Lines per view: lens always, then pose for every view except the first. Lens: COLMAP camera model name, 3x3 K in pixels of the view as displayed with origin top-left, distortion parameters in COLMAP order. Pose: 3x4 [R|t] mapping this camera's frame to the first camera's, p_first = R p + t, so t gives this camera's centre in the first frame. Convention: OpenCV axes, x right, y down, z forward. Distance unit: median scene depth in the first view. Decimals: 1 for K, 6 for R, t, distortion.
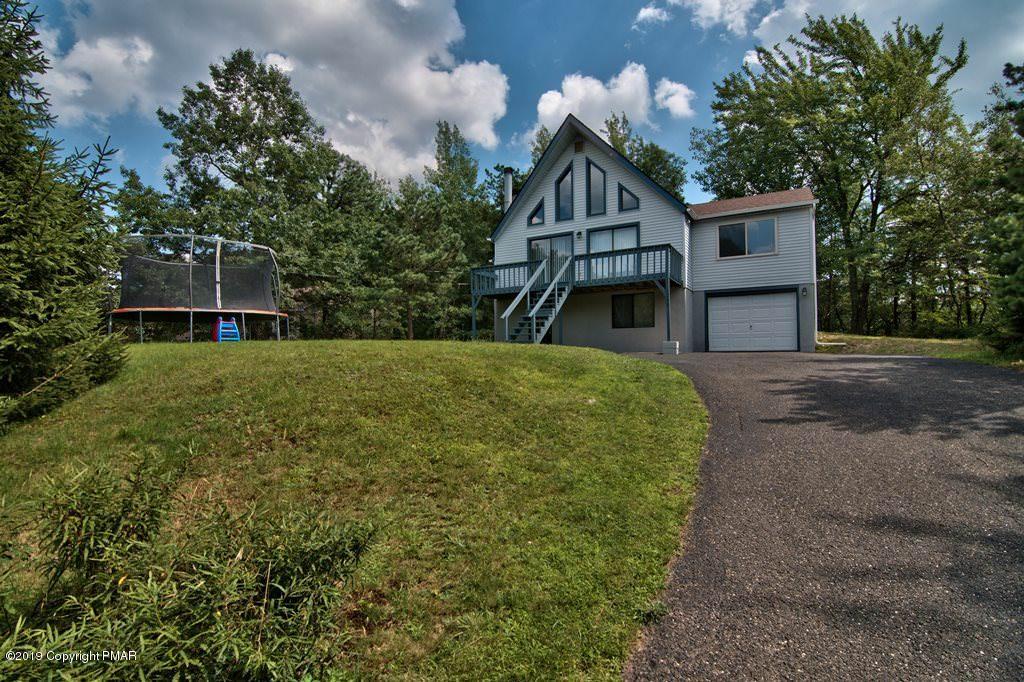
lens RADIAL K [[499.5, 0, 512.0], [0, 499.5, 341.0], [0, 0, 1]] dist [0.004723, -0.009719]
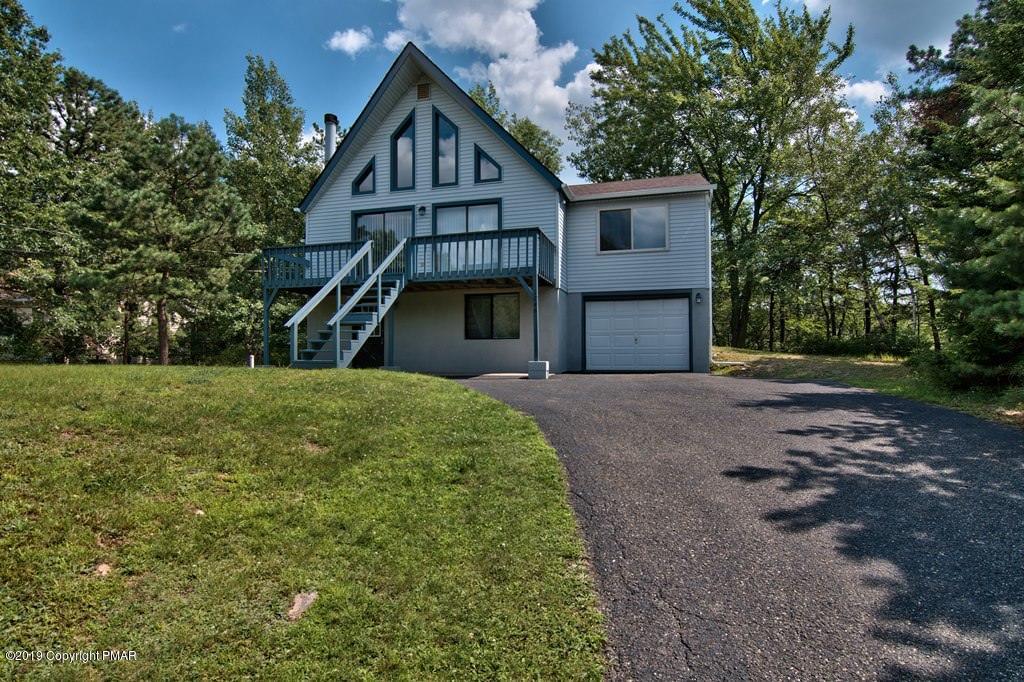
lens RADIAL K [[551.4, 0, 512.6], [0, 551.4, 349.7], [0, 0, 1]] dist [-0.025201, 0.000206]
pose [[0.968631, 0.007493, 0.248389, 0.062617], [-0.011604, 0.999819, 0.015090, -0.021238], [-0.248231, -0.017499, 0.968543, 0.176846]]
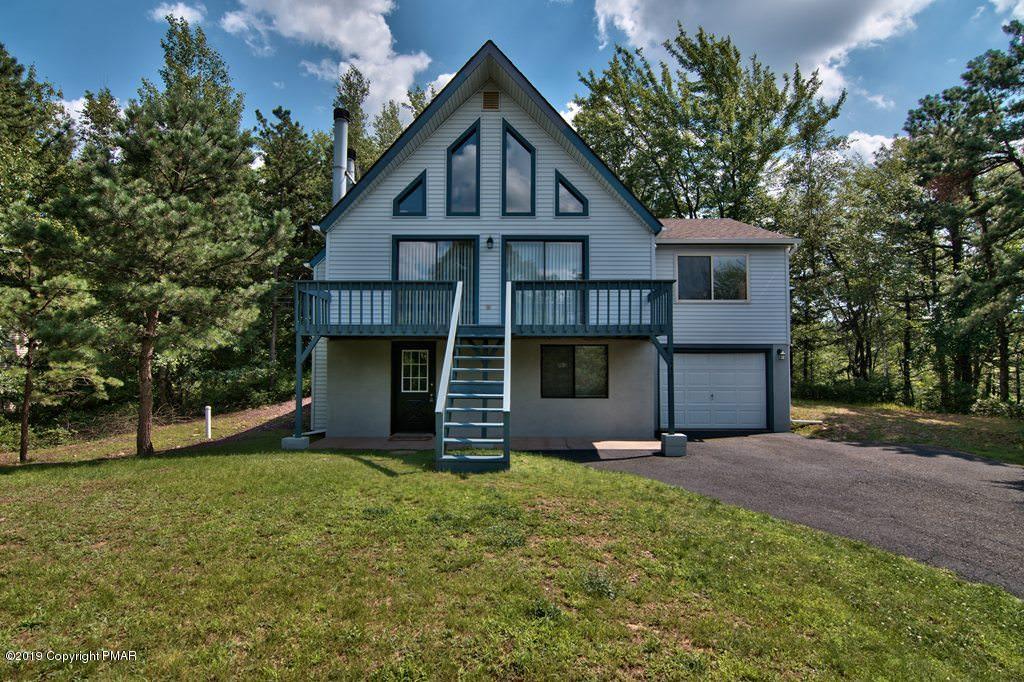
lens RADIAL K [[551.4, 0, 512.6], [0, 551.4, 349.7], [0, 0, 1]] dist [-0.025201, 0.000206]
pose [[0.866258, 0.026233, 0.498908, -0.172182], [-0.025630, 0.999639, -0.008059, -0.075372], [-0.498939, -0.005806, 0.866618, 0.394617]]
